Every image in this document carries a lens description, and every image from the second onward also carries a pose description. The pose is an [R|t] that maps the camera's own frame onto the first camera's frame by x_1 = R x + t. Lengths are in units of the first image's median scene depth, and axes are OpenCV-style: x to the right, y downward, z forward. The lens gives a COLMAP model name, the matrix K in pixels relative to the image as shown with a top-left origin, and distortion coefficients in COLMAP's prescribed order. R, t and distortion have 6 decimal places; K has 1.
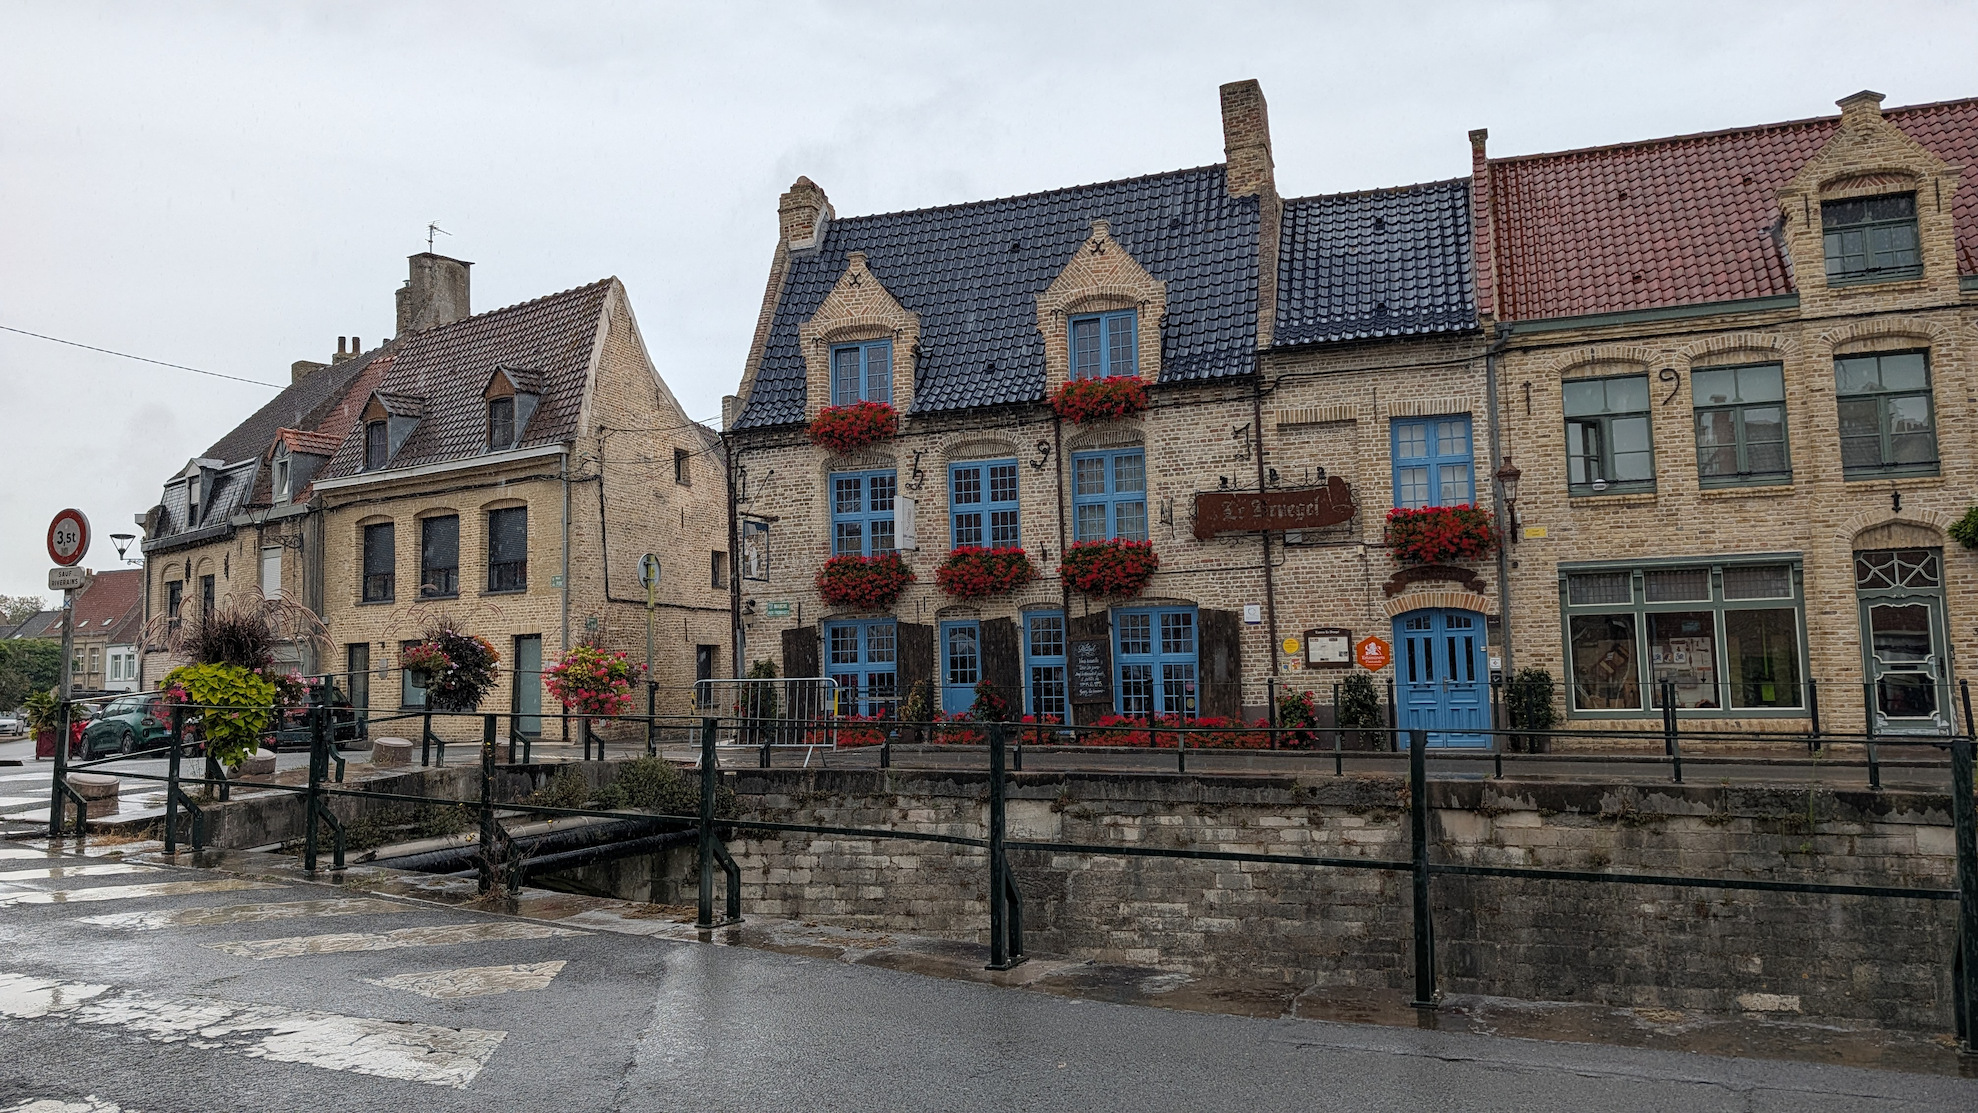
lens RADIAL K [[1380.4, 0, 979.8], [0, 1380.4, 537.8], [0, 0, 1]] dist [0.030368, -0.032633]
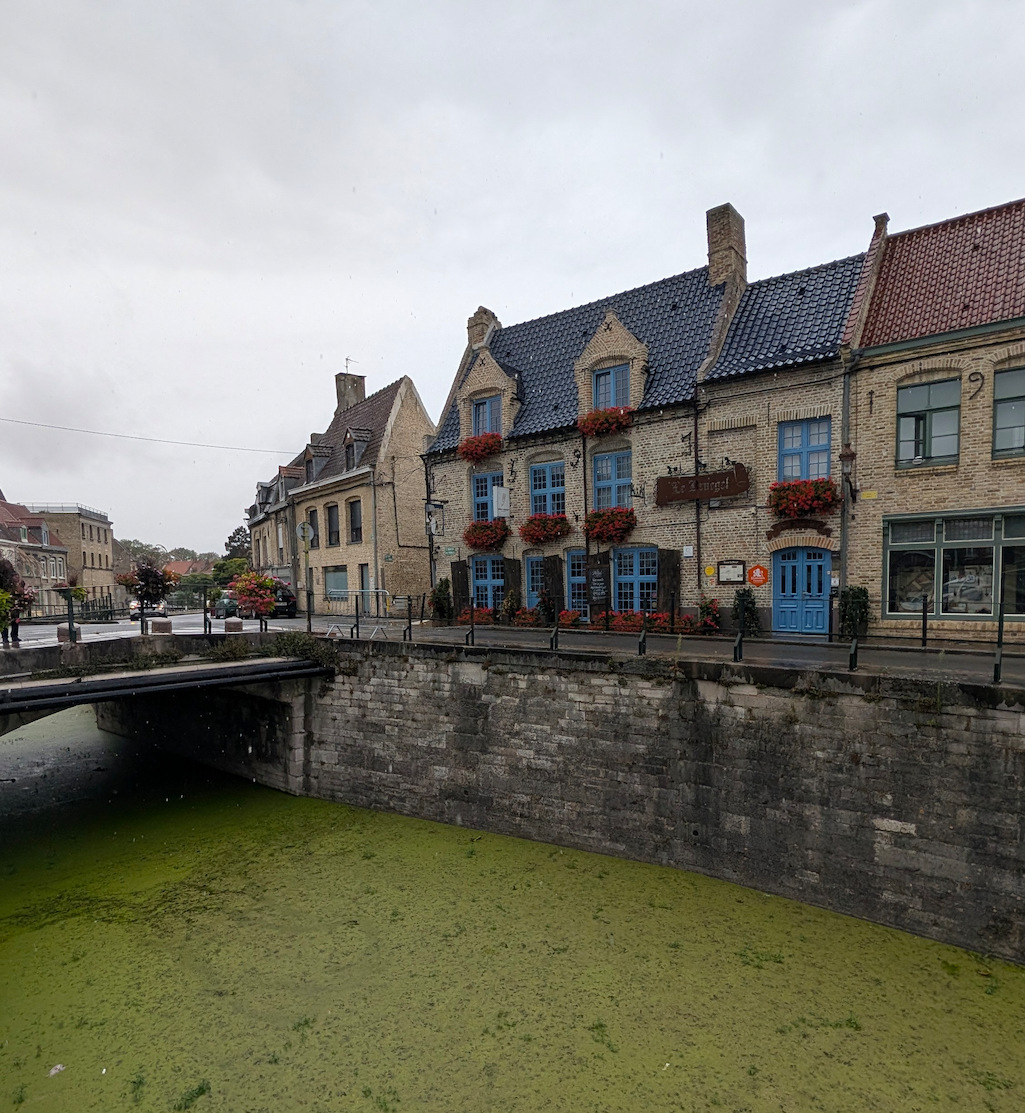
lens RADIAL K [[678.4, 0, 507.6], [0, 678.4, 631.9], [0, 0, 1]] dist [-0.005110, -0.002800]
pose [[0.951568, 0.027688, -0.306188, 0.251090], [0.025738, 0.985265, 0.169086, 0.007812], [0.306358, -0.168778, 0.936834, 0.167551]]
